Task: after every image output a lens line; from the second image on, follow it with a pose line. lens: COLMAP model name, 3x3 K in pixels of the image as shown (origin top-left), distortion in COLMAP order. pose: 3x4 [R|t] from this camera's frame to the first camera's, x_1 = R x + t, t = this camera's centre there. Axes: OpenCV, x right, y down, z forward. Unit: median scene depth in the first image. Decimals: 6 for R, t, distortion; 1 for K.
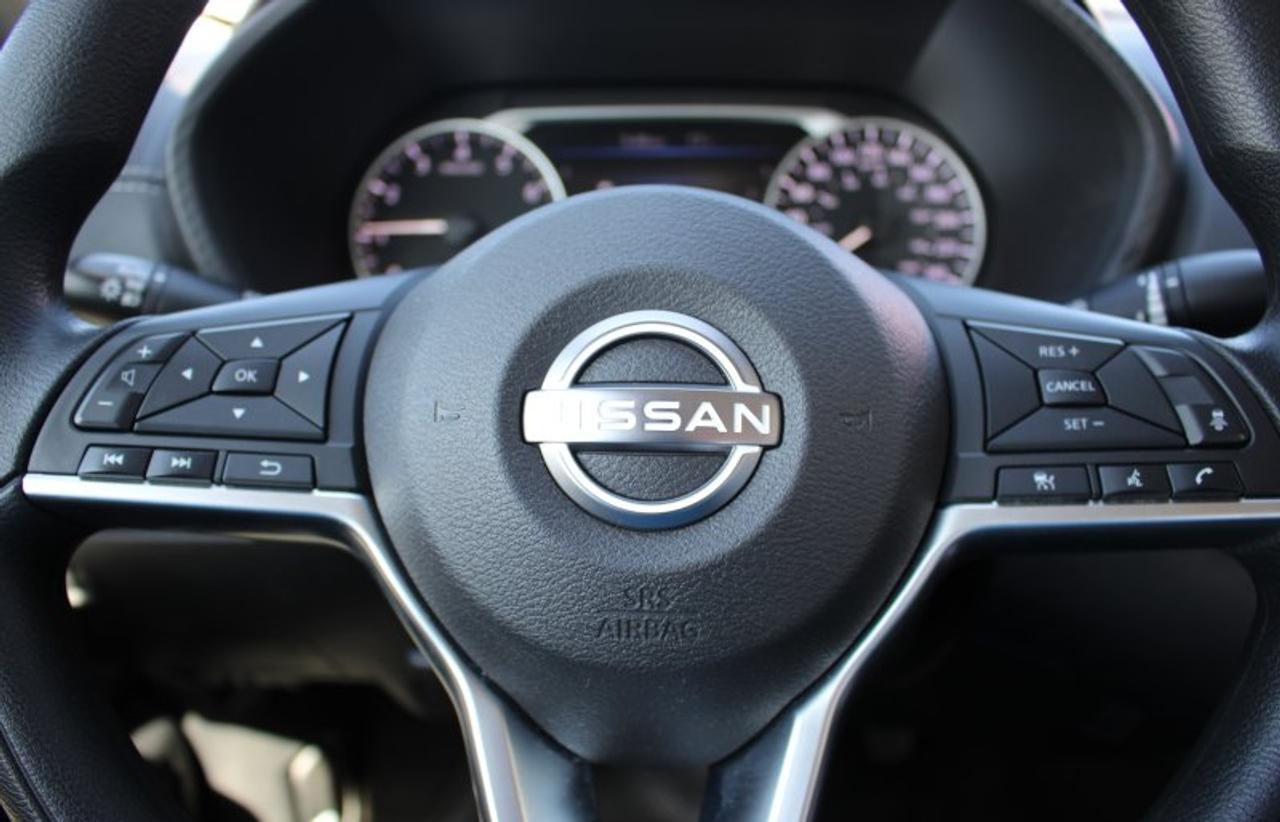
lens RADIAL K [[1052.2, 0, 638.5], [0, 1052.2, 398.4], [0, 0, 1]] dist [-0.099311, 0.012450]
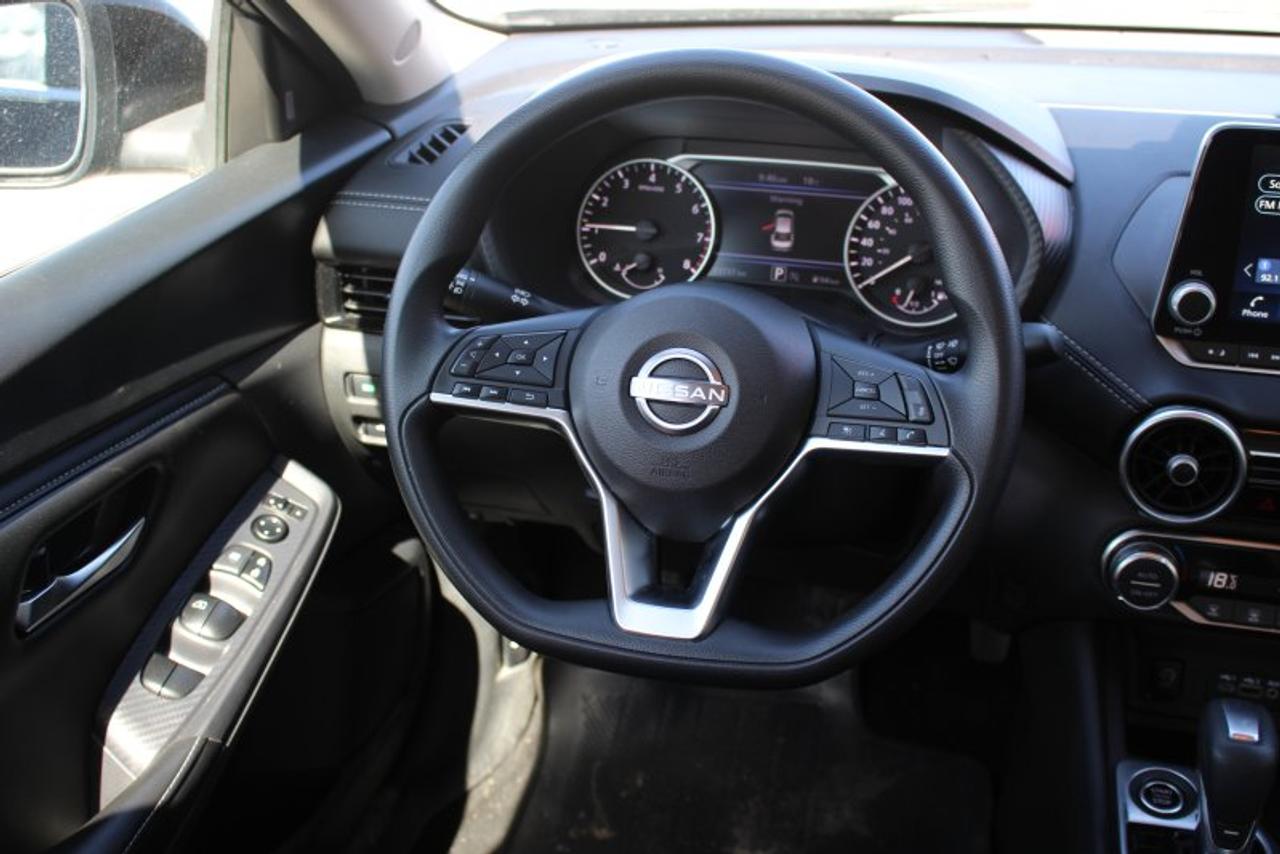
lens RADIAL K [[1498.3, 0, 669.9], [0, 1498.3, 434.6], [0, 0, 1]] dist [-0.085315, 0.000000]
pose [[0.974722, 0.086487, -0.206005, 0.681773], [-0.061253, 0.990153, 0.125877, -0.303045], [0.214863, -0.110076, 0.970421, -2.298706]]
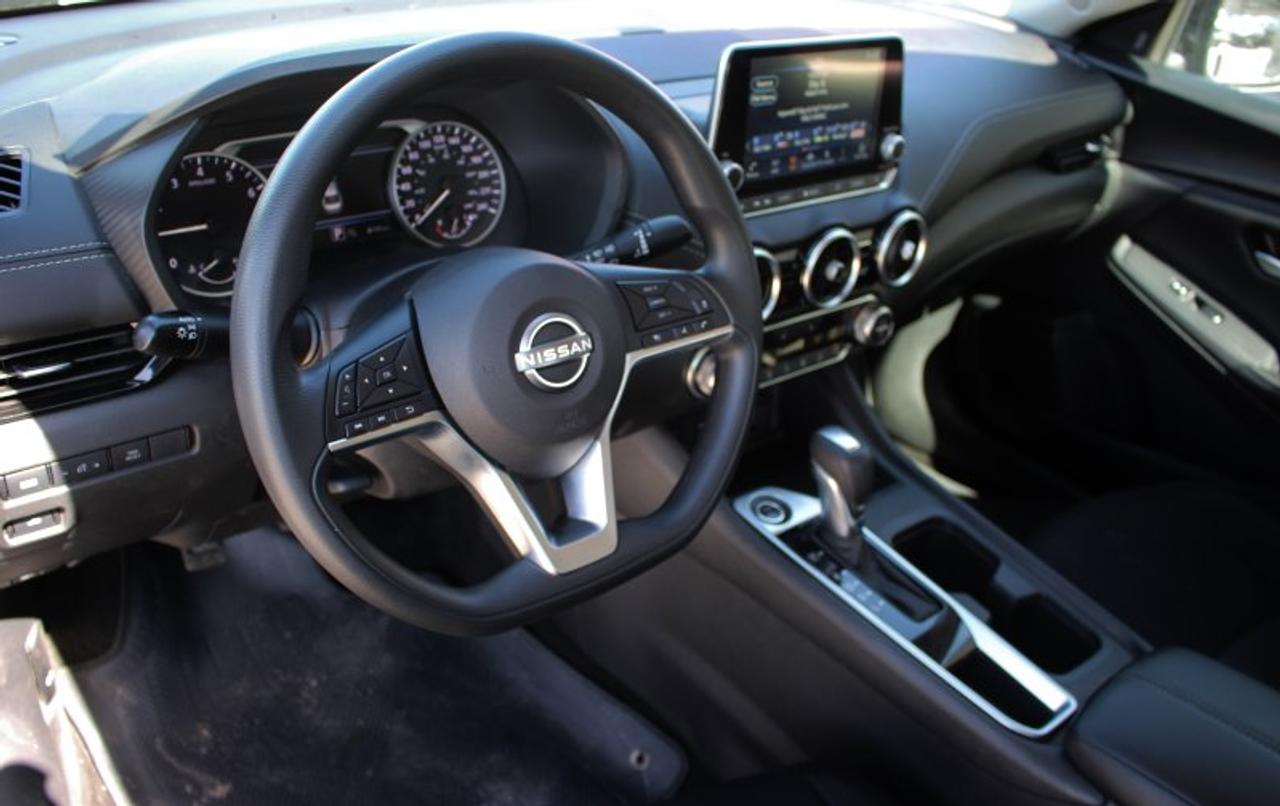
lens RADIAL K [[1110.8, 0, 640.6], [0, 1110.8, 402.5], [0, 0, 1]] dist [-0.156607, 0.107584]
pose [[0.736300, -0.271971, 0.619592, -1.519852], [0.113692, 0.952376, 0.282939, -0.596950], [-0.667036, -0.137886, 0.732155, -1.169468]]
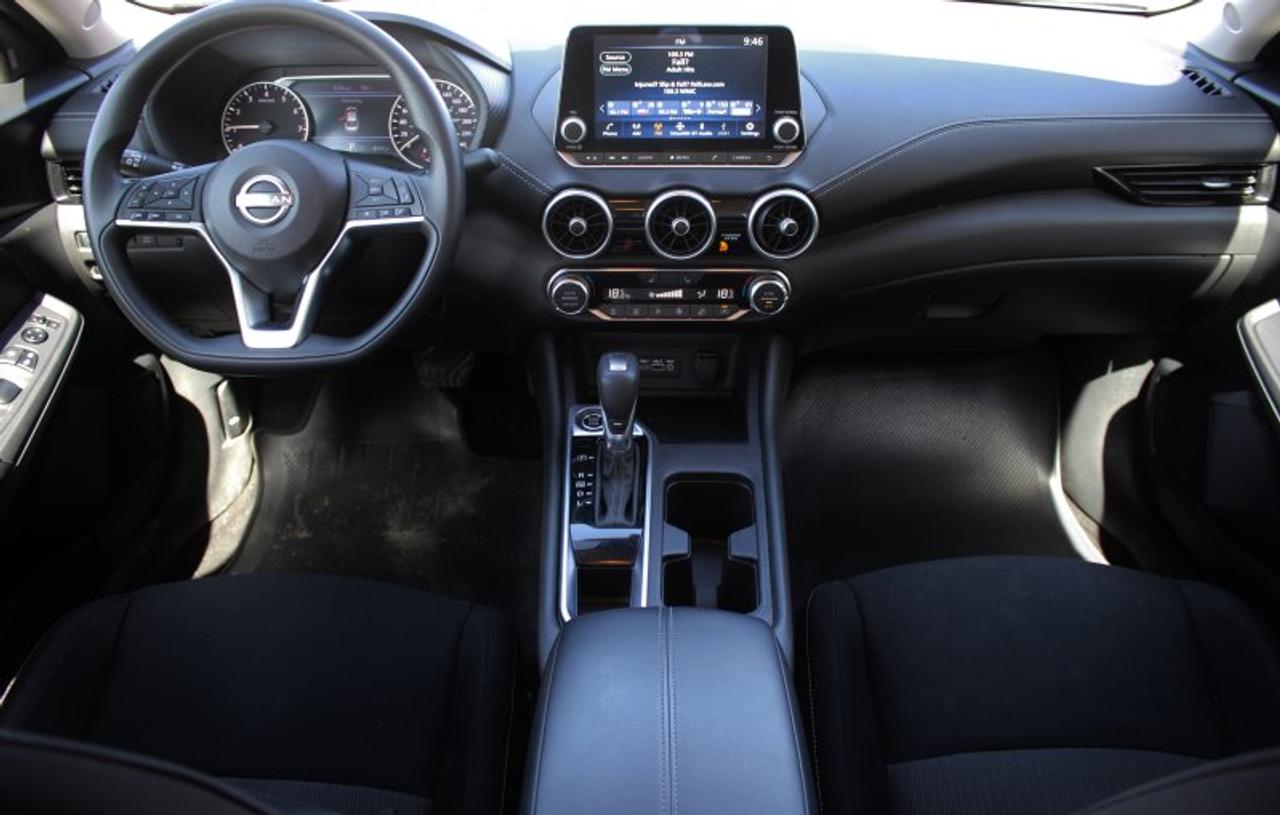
lens RADIAL K [[1110.8, 0, 700.9], [0, 1110.8, 401.2], [0, 0, 1]] dist [-0.156607, 0.107584]
pose [[0.998985, -0.018635, 0.041015, 1.454130], [0.011361, 0.985219, 0.170924, 0.084606], [-0.043594, -0.170285, 0.984430, -3.232963]]
